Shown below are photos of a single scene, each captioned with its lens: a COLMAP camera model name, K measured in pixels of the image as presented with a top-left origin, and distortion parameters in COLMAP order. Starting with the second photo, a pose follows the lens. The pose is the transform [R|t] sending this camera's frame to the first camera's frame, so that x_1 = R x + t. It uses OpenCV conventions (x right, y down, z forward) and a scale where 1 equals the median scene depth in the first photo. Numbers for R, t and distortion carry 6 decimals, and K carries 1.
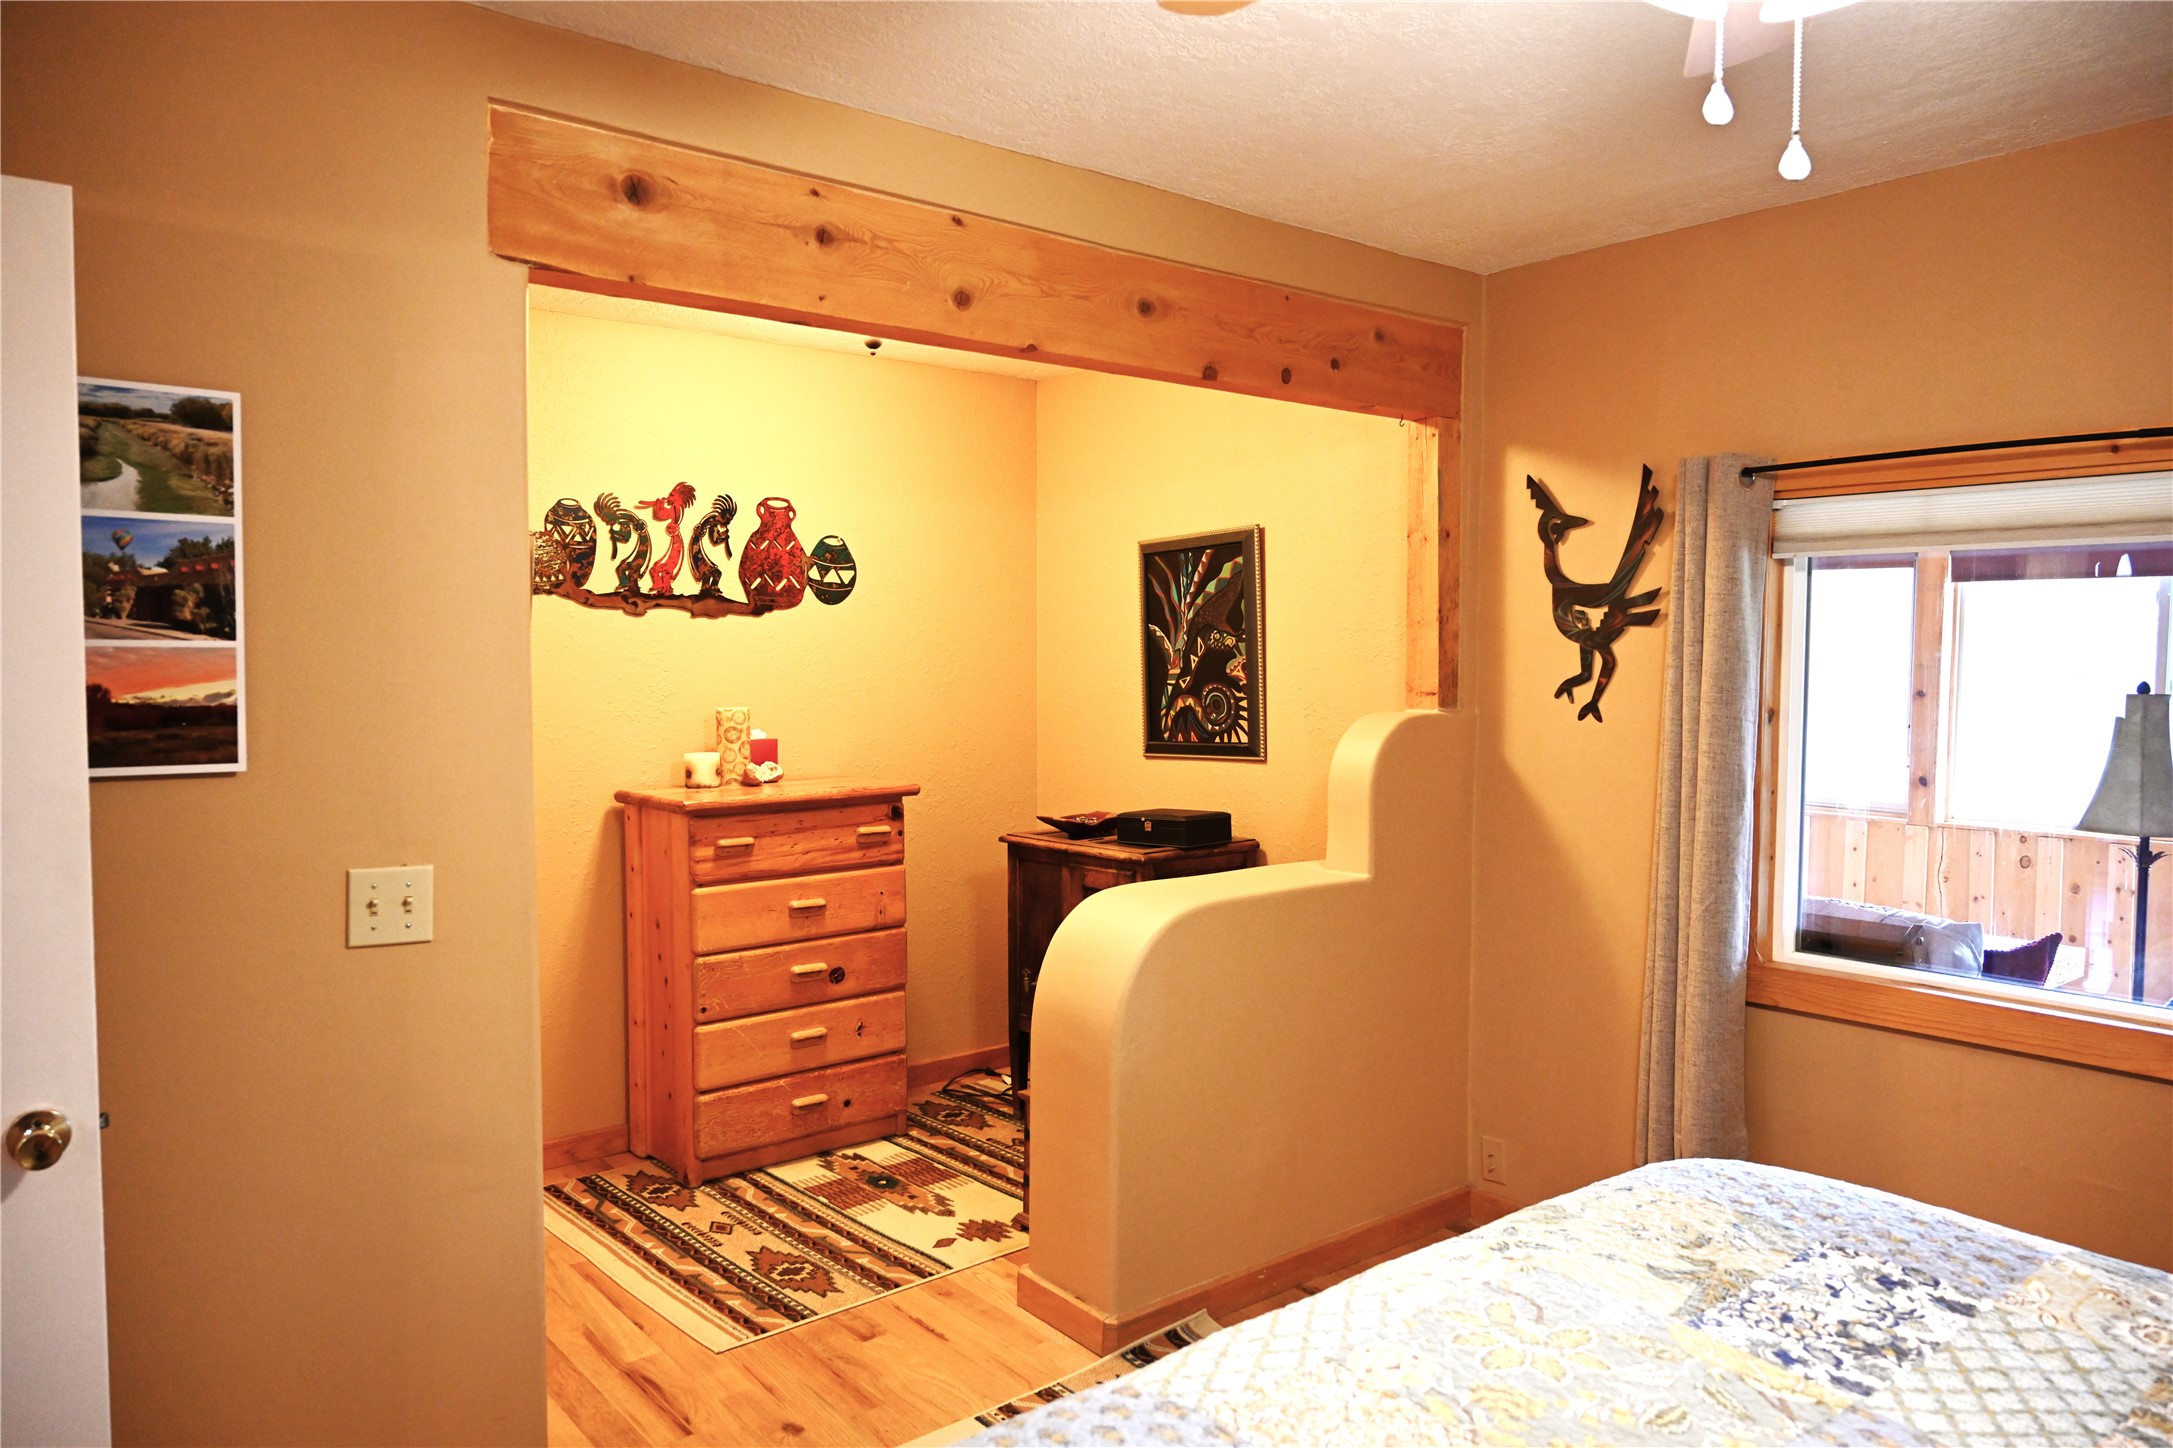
lens RADIAL K [[1444.9, 0, 1079.4], [0, 1444.9, 720.7], [0, 0, 1]] dist [-0.010236, 0.001806]
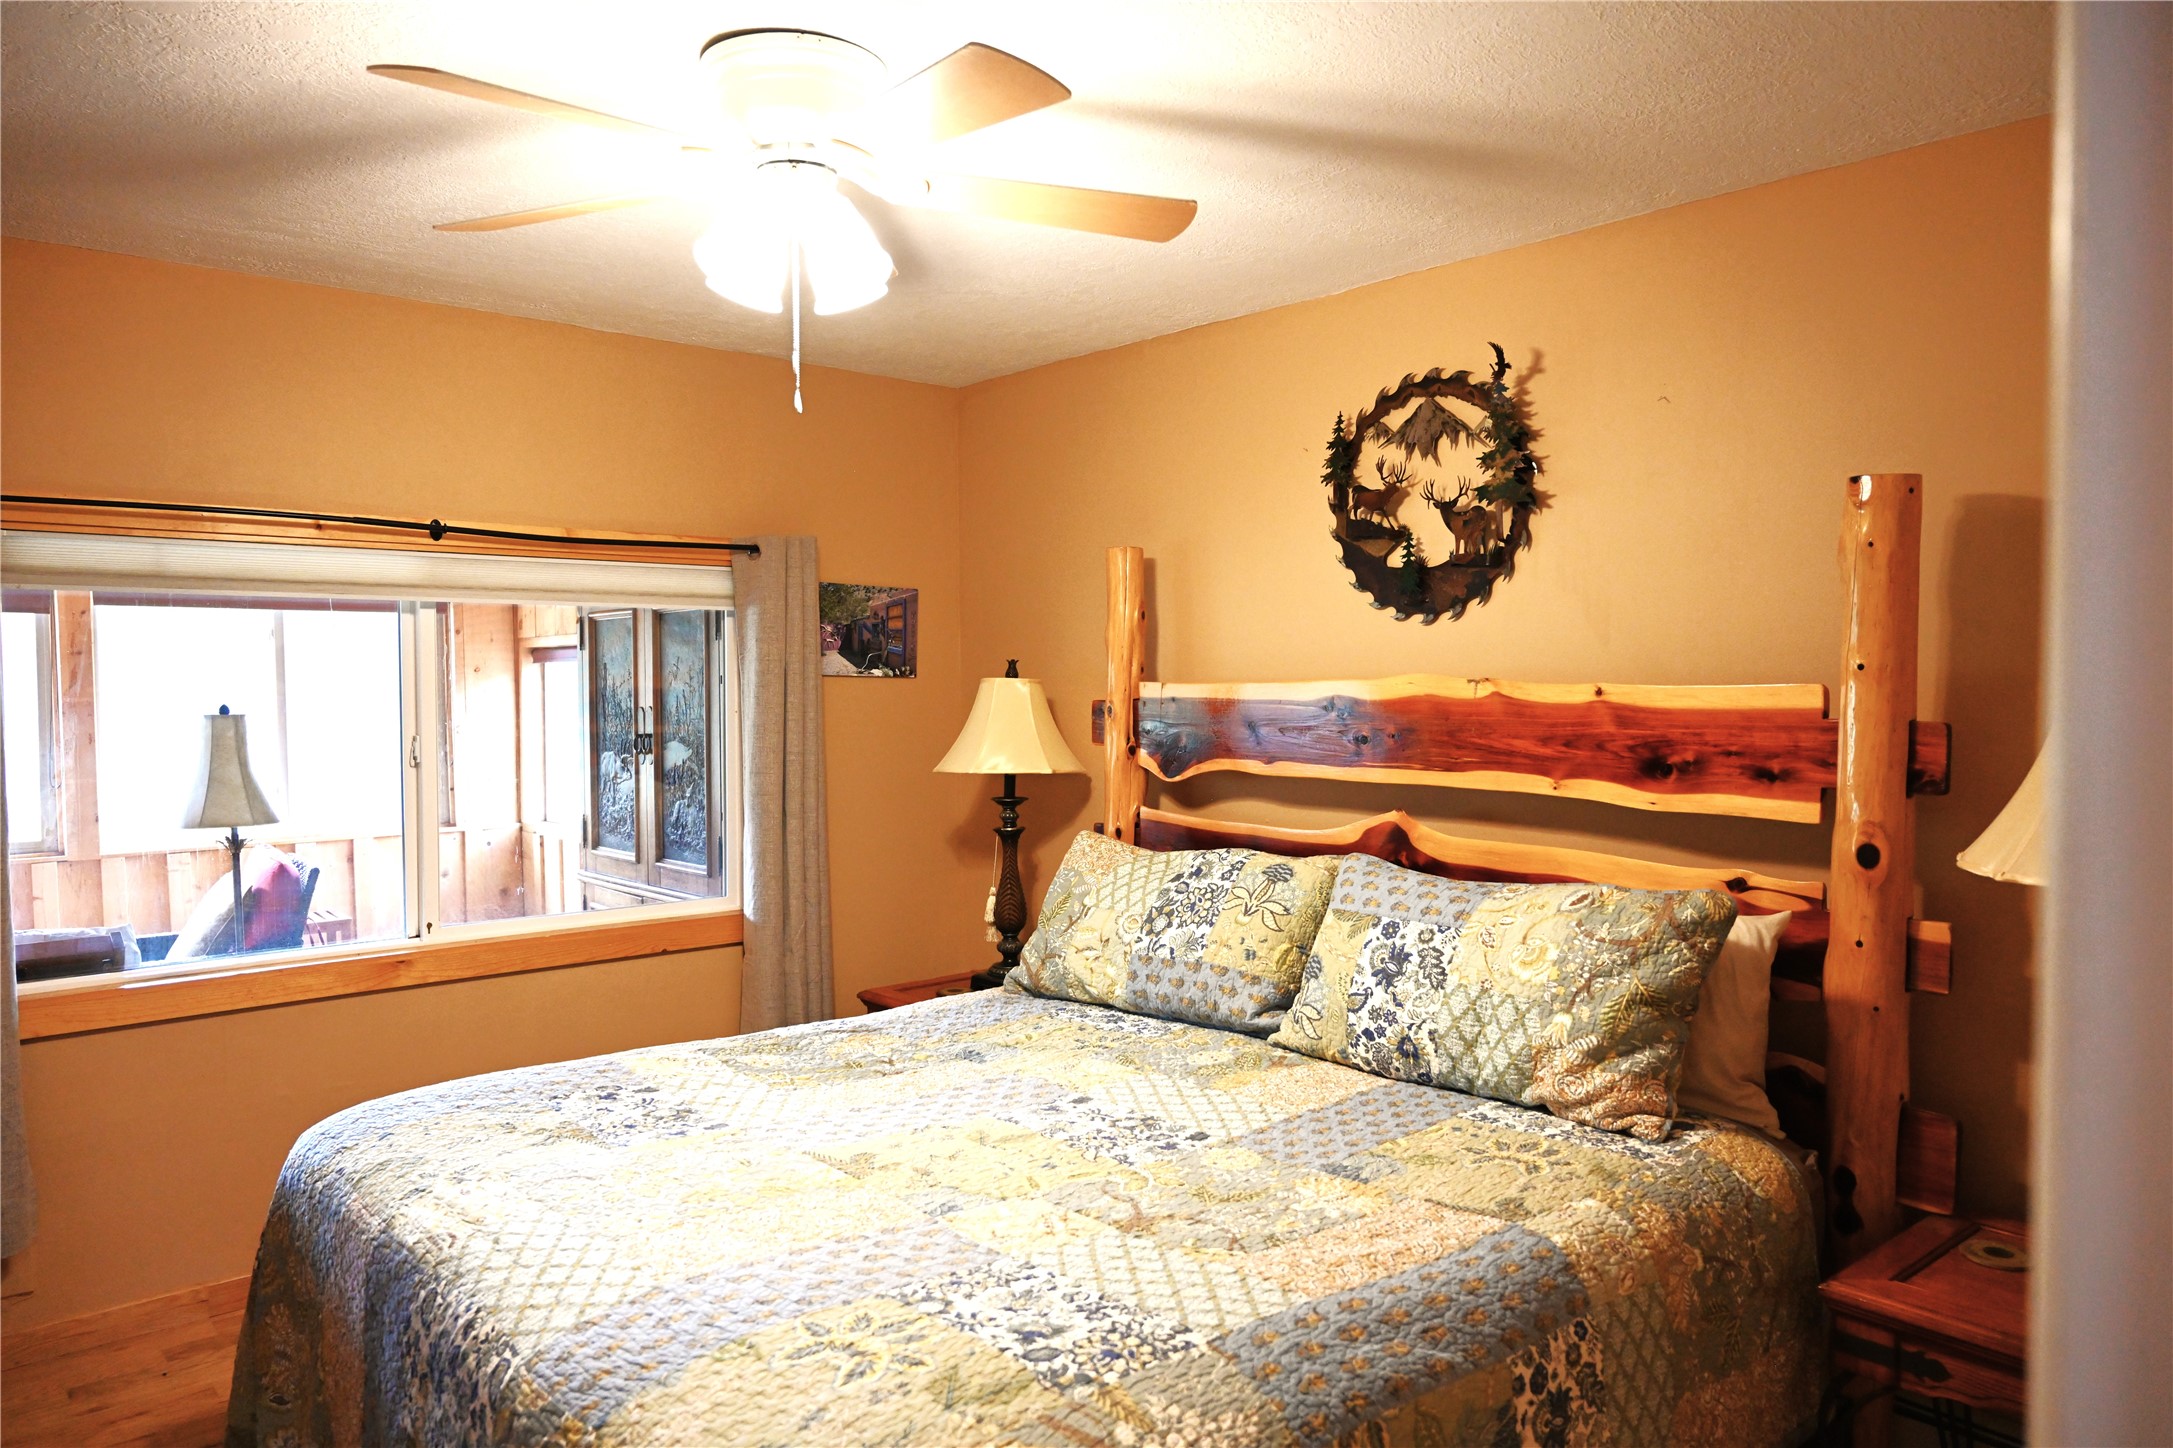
lens RADIAL K [[1444.9, 0, 1079.7], [0, 1444.9, 729.6], [0, 0, 1]] dist [-0.010236, 0.001806]
pose [[-0.026601, -0.042673, 0.998735, -0.924843], [0.055840, 0.997465, 0.044106, -0.032894], [-0.998085, 0.056942, -0.024151, 0.504922]]
